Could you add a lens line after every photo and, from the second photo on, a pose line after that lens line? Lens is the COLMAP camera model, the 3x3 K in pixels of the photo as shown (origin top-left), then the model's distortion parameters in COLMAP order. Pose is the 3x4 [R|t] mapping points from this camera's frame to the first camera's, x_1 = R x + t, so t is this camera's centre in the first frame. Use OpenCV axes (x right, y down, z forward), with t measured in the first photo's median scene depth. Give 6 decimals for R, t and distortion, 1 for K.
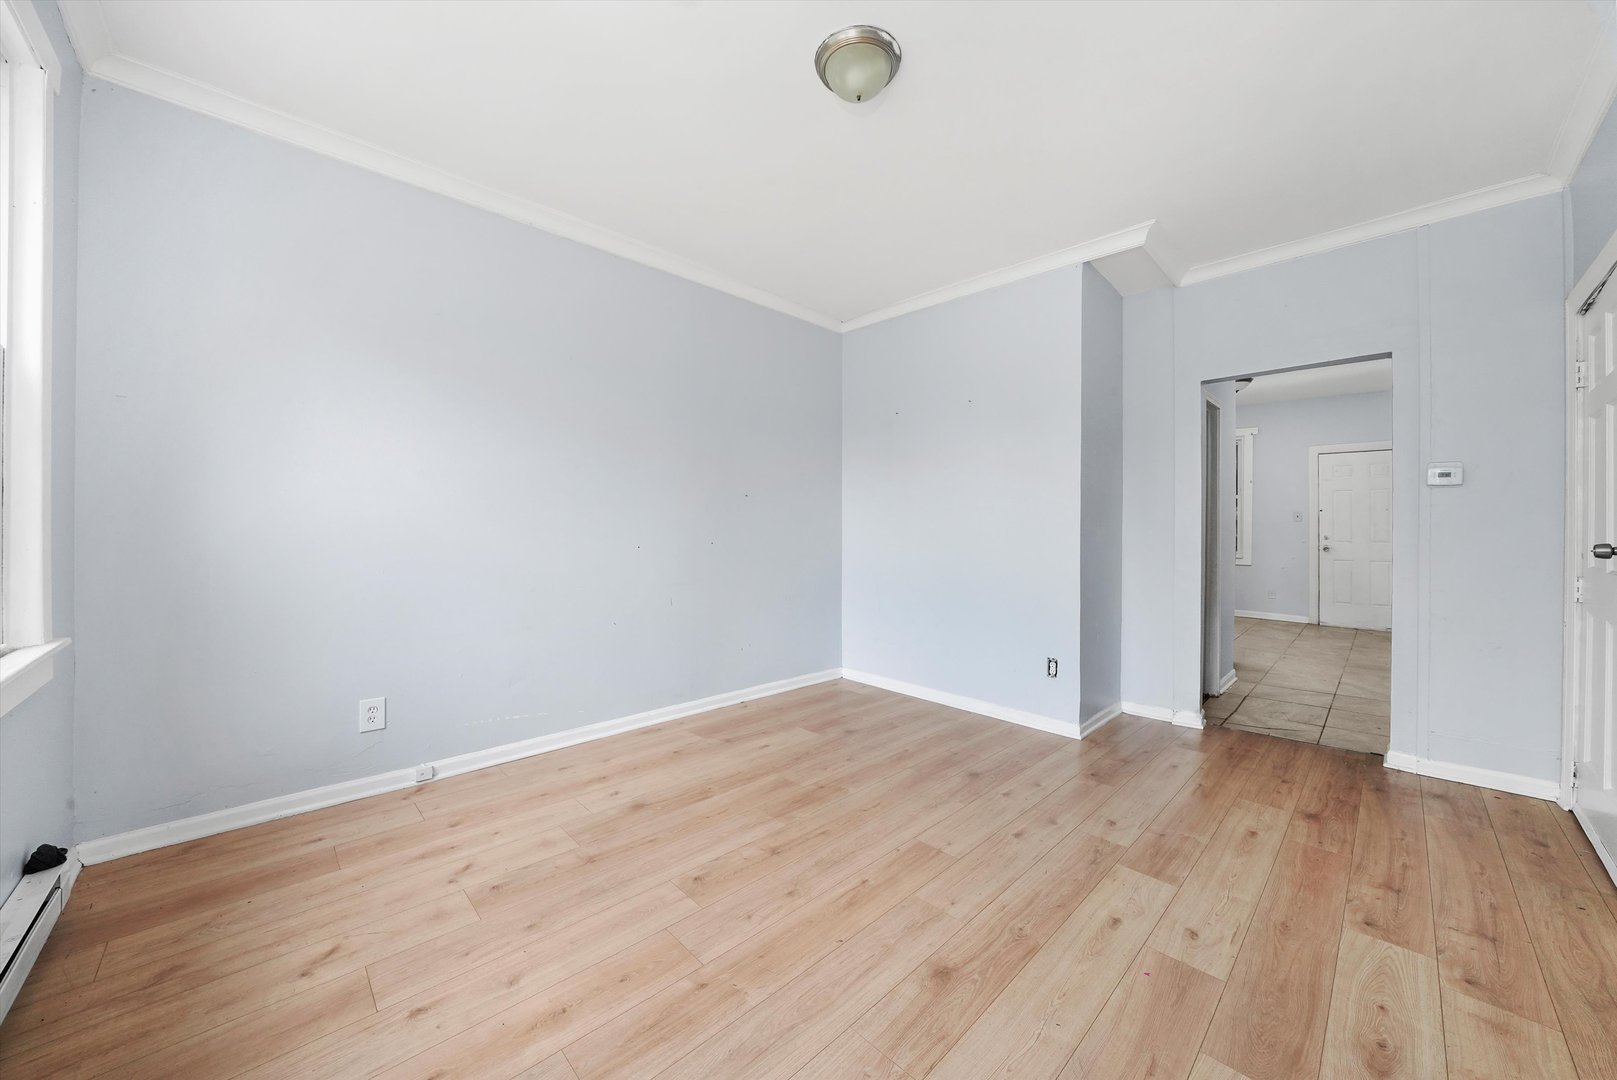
lens RADIAL K [[576.3, 0, 808.2], [0, 576.3, 541.9], [0, 0, 1]] dist [-0.016714, 0.000133]
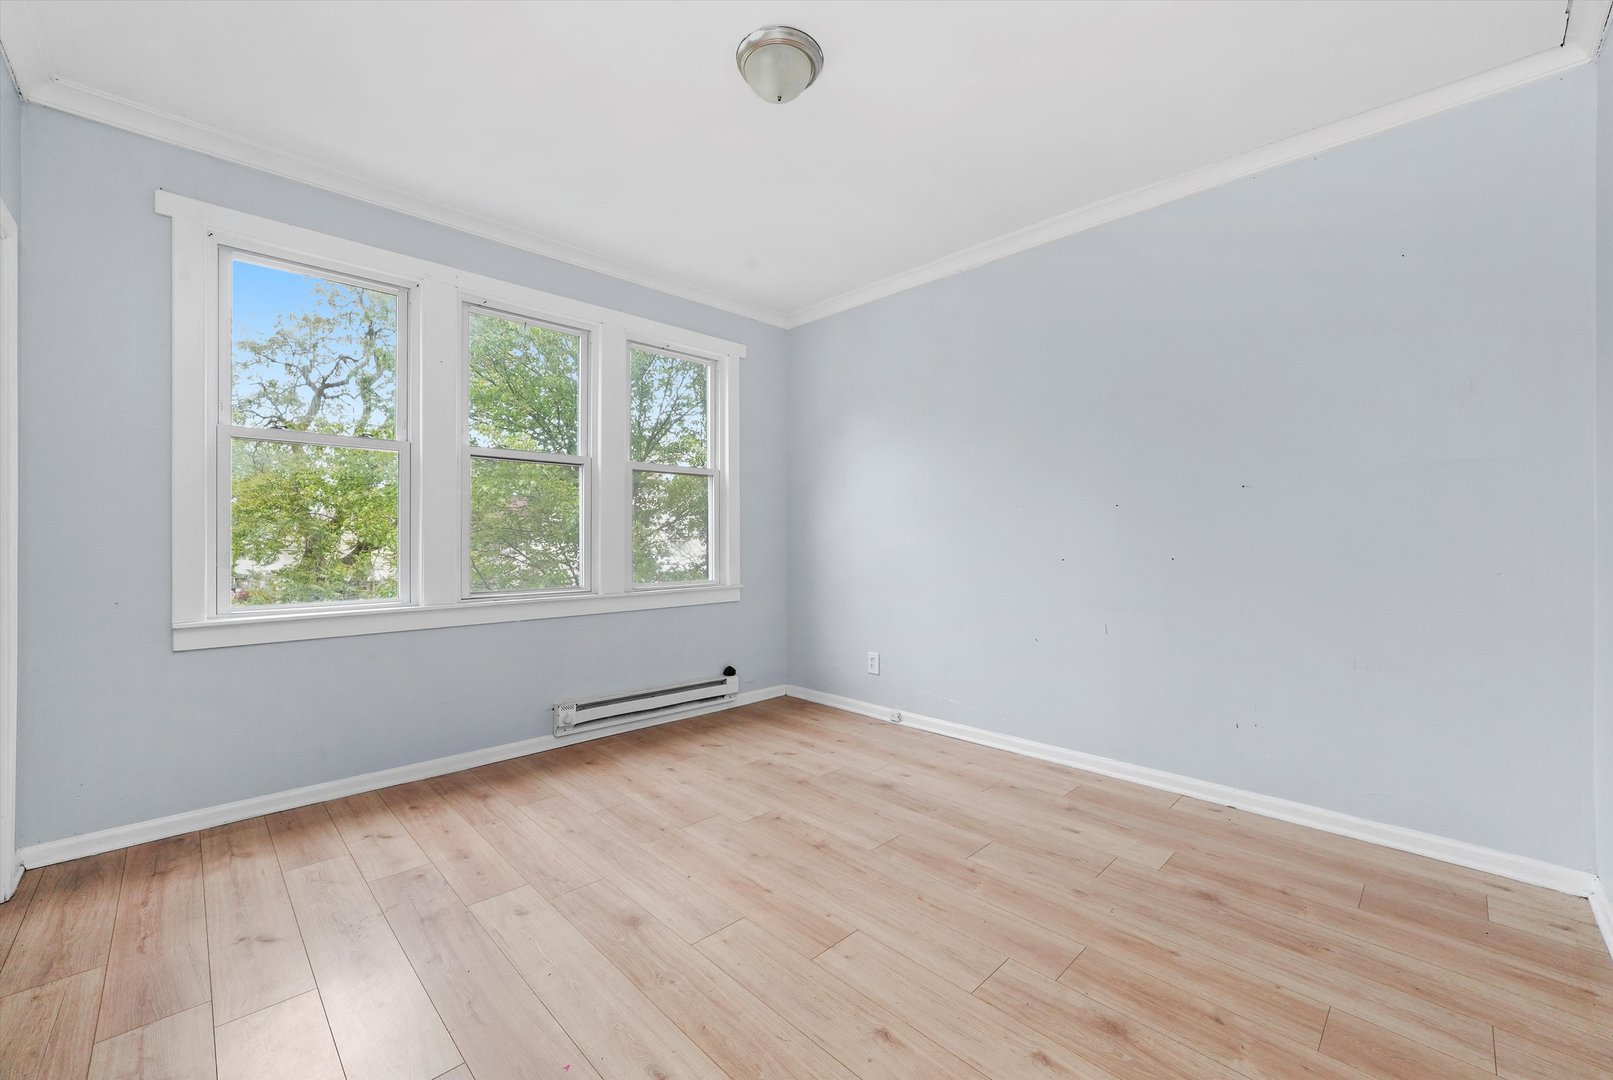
lens RADIAL K [[640.5, 0, 814.9], [0, 640.5, 521.8], [0, 0, 1]] dist [-0.002346, -0.000146]
pose [[0.025806, -0.033906, -0.999092, 0.959374], [-0.023865, 0.999119, -0.034523, -0.009386], [0.999382, 0.024734, 0.024974, 0.805960]]
